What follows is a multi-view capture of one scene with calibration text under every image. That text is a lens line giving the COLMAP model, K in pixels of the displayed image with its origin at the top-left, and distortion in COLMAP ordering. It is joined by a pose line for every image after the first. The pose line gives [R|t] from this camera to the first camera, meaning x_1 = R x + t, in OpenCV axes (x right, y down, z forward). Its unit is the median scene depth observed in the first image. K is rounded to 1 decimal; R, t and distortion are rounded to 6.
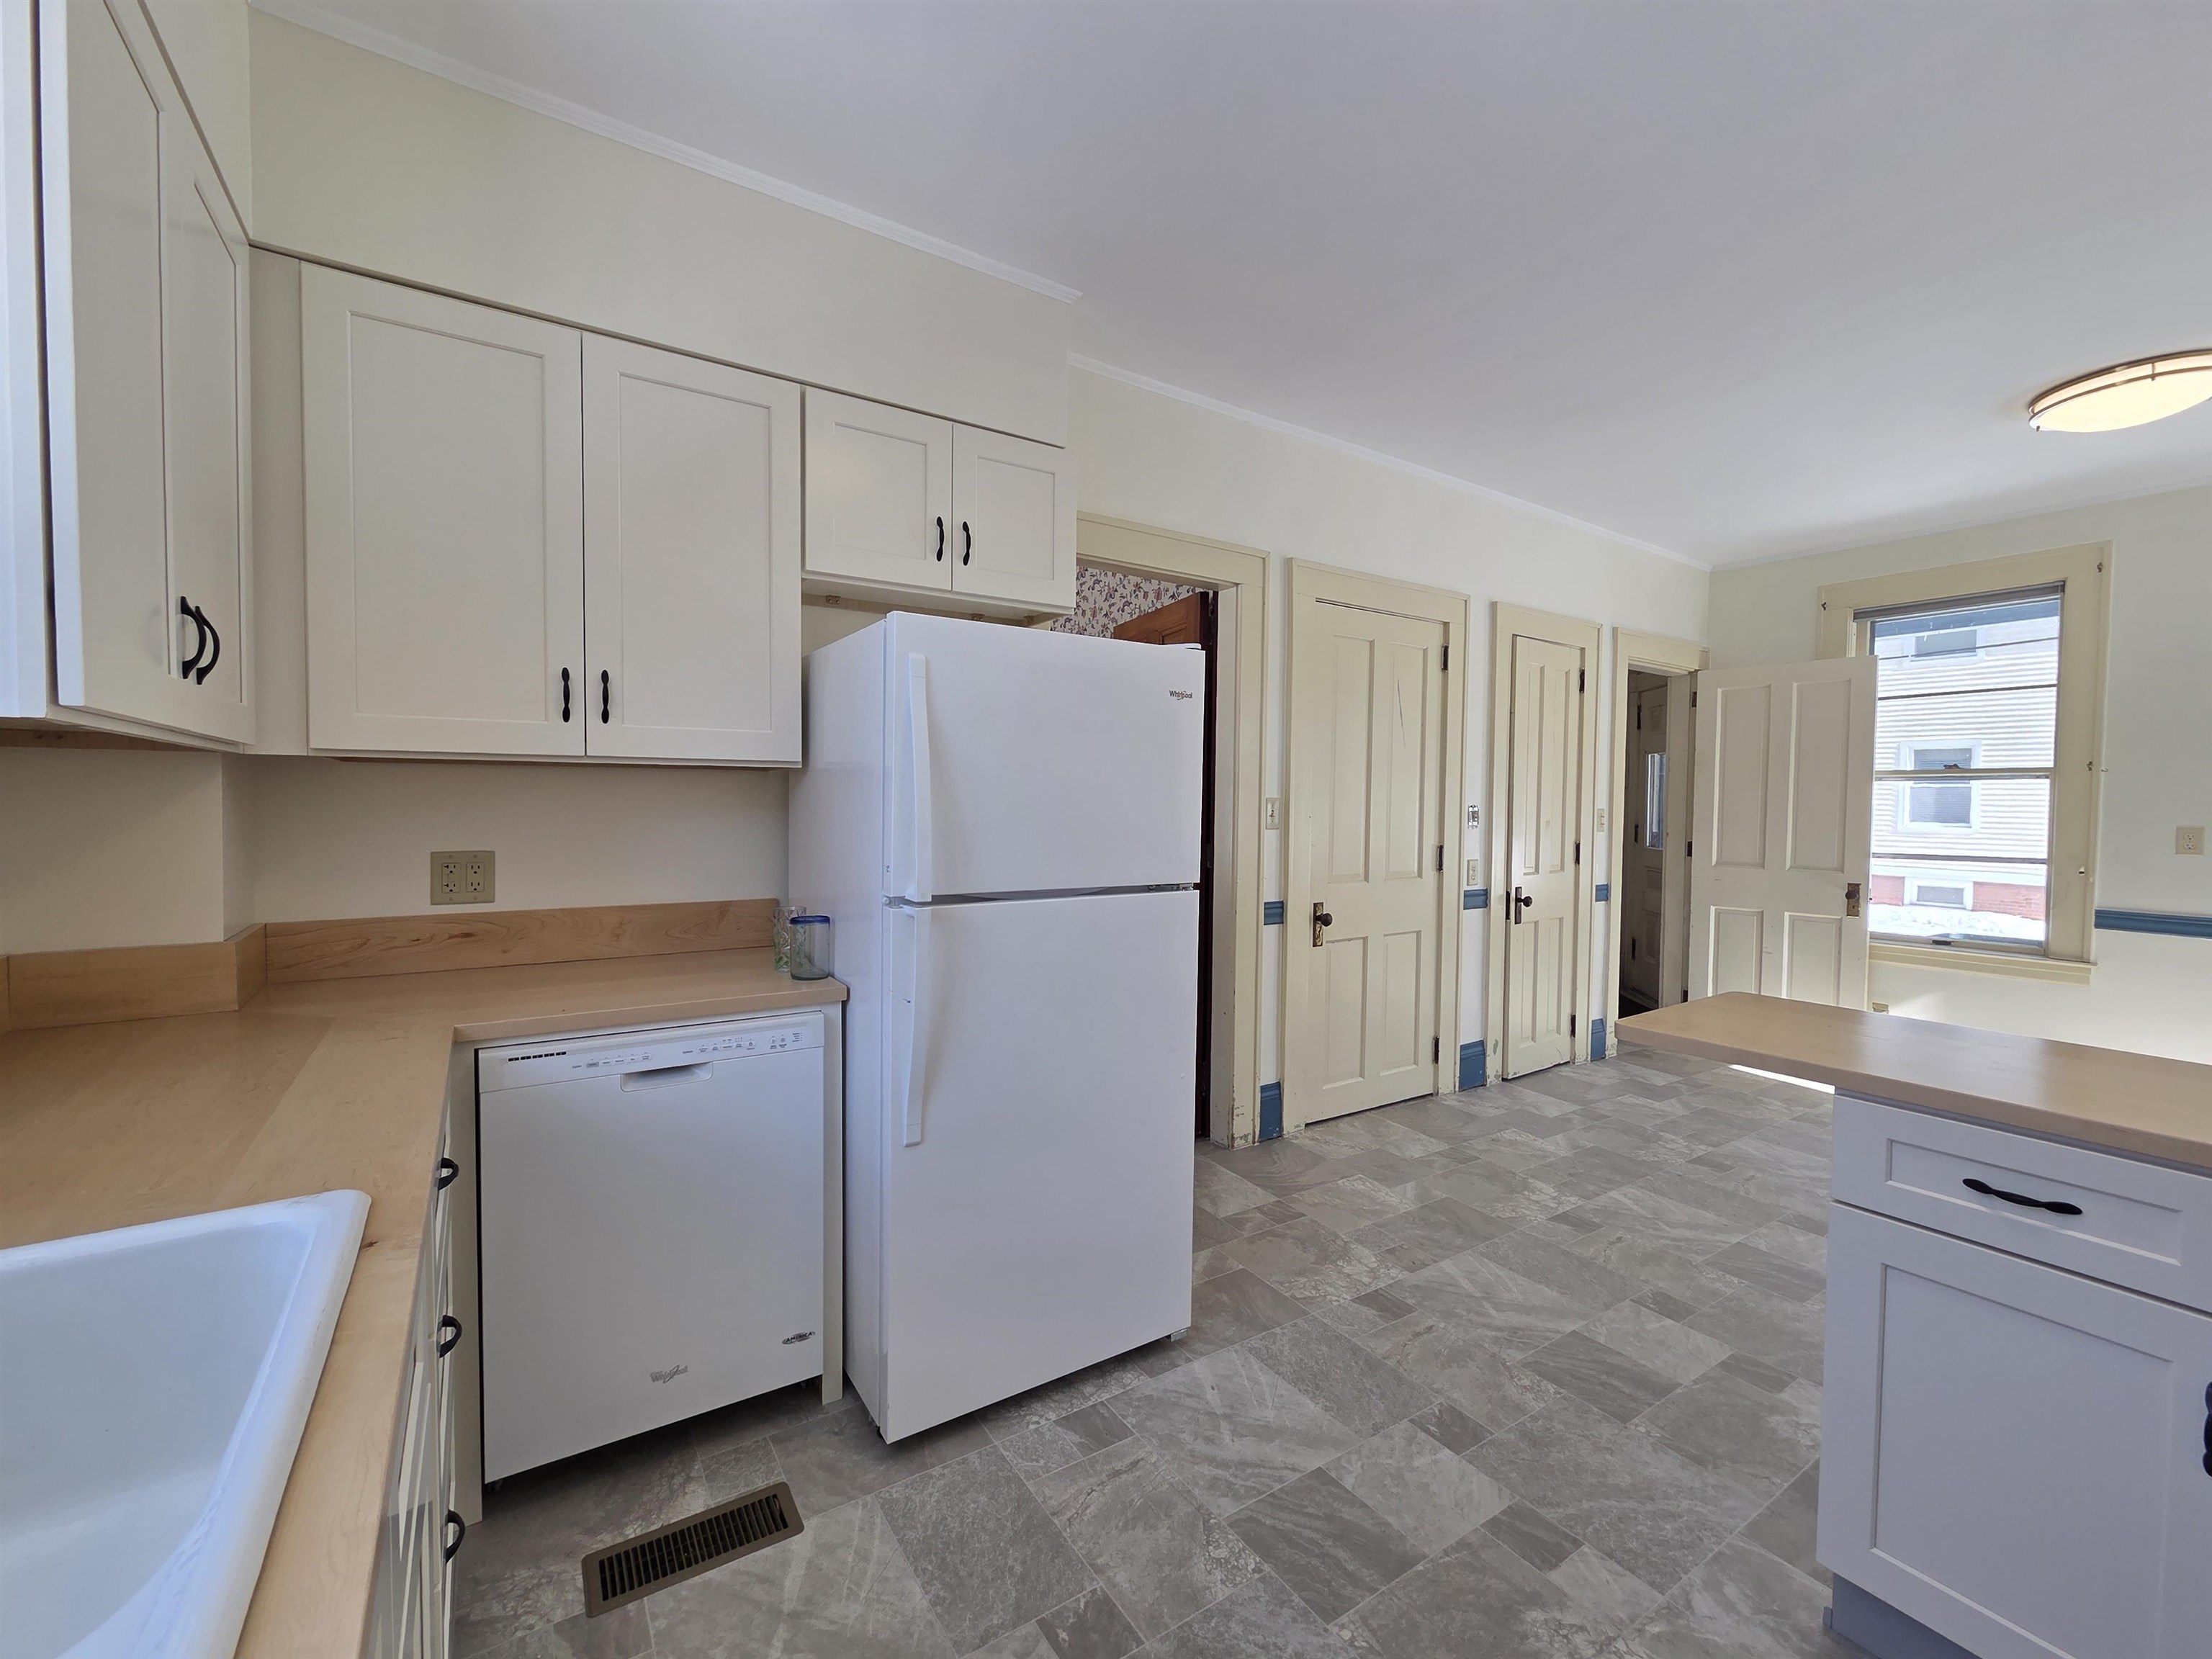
lens RADIAL K [[910.0, 0, 1096.5], [0, 910.0, 826.7], [0, 0, 1]] dist [-0.004622, 0.000650]
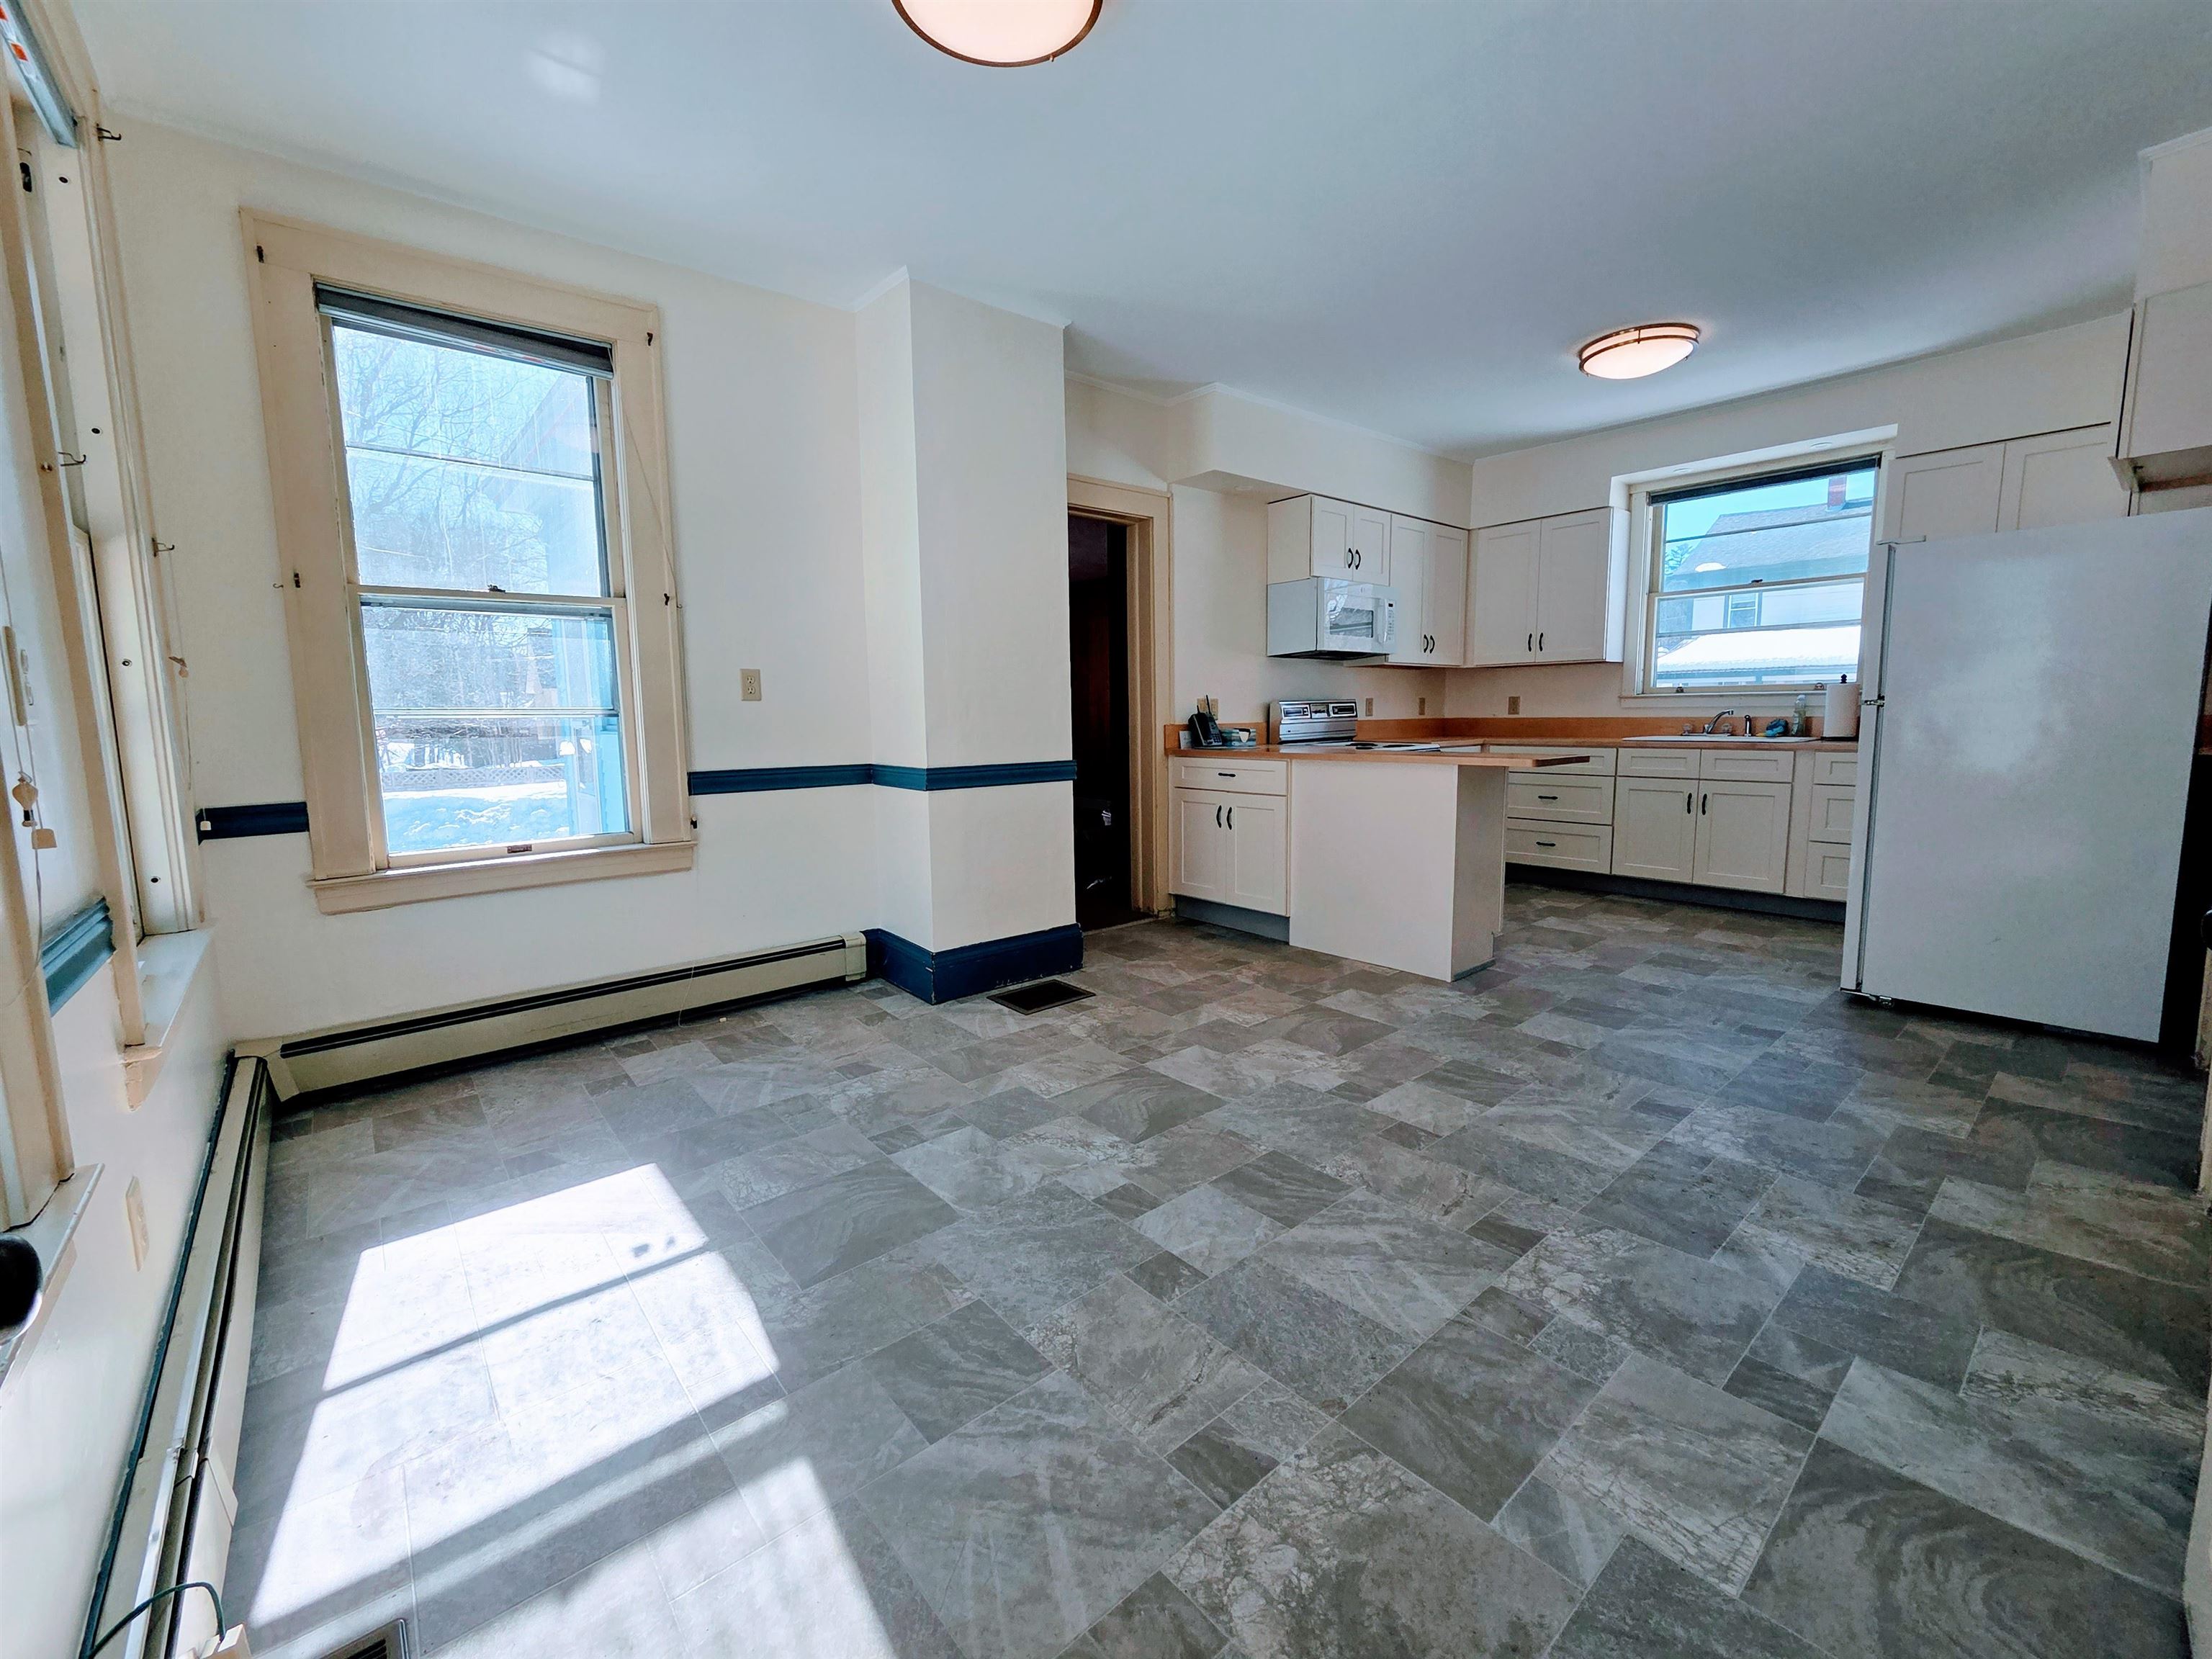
lens RADIAL K [[910.0, 0, 1091.2], [0, 910.0, 827.2], [0, 0, 1]] dist [-0.004622, 0.000650]
pose [[-0.992853, 0.020545, -0.117565, 1.610216], [0.002483, 0.988414, 0.151764, 0.037514], [0.119321, 0.150388, -0.981400, 2.407939]]
